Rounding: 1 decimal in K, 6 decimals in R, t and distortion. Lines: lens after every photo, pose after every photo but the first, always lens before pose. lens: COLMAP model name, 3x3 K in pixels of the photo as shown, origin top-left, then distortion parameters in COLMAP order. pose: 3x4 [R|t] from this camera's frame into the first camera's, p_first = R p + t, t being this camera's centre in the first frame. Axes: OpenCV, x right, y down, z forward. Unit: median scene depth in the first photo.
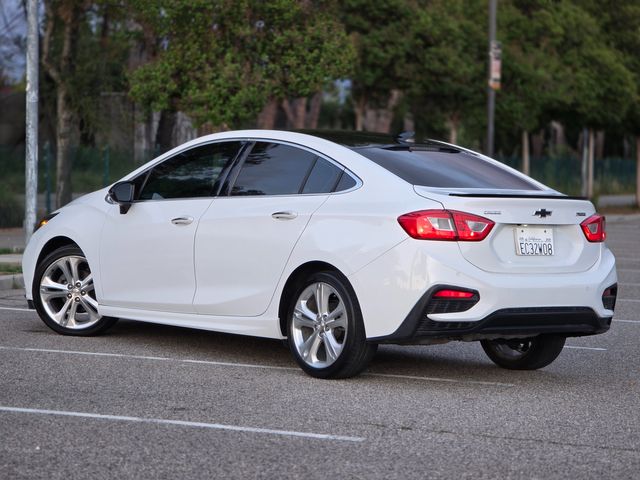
lens RADIAL K [[2138.6, 0, 320.0], [0, 2138.6, 240.0], [0, 0, 1]] dist [0.274839, 0.913725]
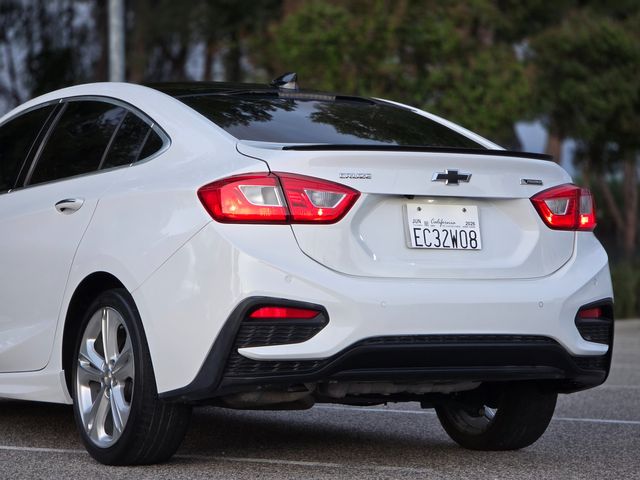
lens RADIAL K [[2138.6, 0, 320.0], [0, 2138.6, 240.0], [0, 0, 1]] dist [0.274839, 0.913725]
pose [[0.983453, -0.034049, -0.177933, 0.169175], [0.023081, 0.997724, -0.063355, 0.040664], [0.179685, 0.058200, 0.982001, 0.402653]]
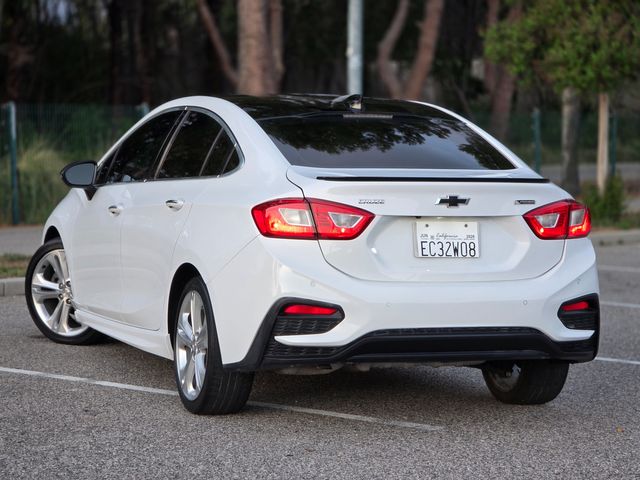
lens RADIAL K [[2138.6, 0, 320.0], [0, 2138.6, 240.0], [0, 0, 1]] dist [0.274839, 0.913725]
pose [[0.941021, 0.003165, -0.338334, 0.305747], [0.002043, 0.999885, 0.015035, -0.010194], [0.338343, -0.014839, 0.940906, 0.277401]]
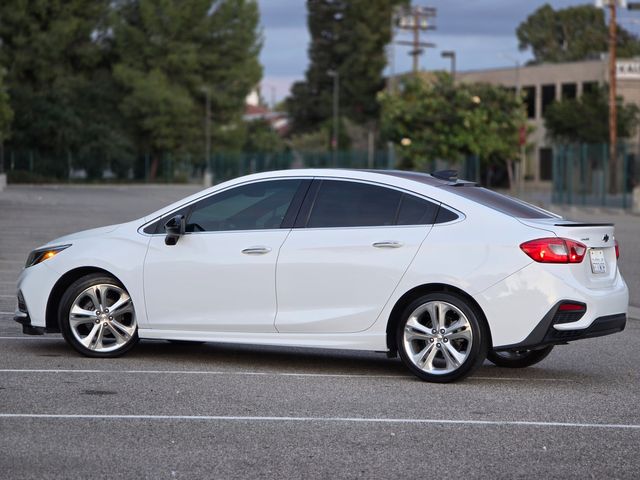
lens RADIAL K [[2138.6, 0, 320.0], [0, 2138.6, 240.0], [0, 0, 1]] dist [0.274839, 0.913725]
pose [[0.892329, -0.023179, 0.450789, -0.582070], [0.022081, 0.999727, 0.007695, -0.024087], [-0.450844, 0.003087, 0.892597, -0.021422]]
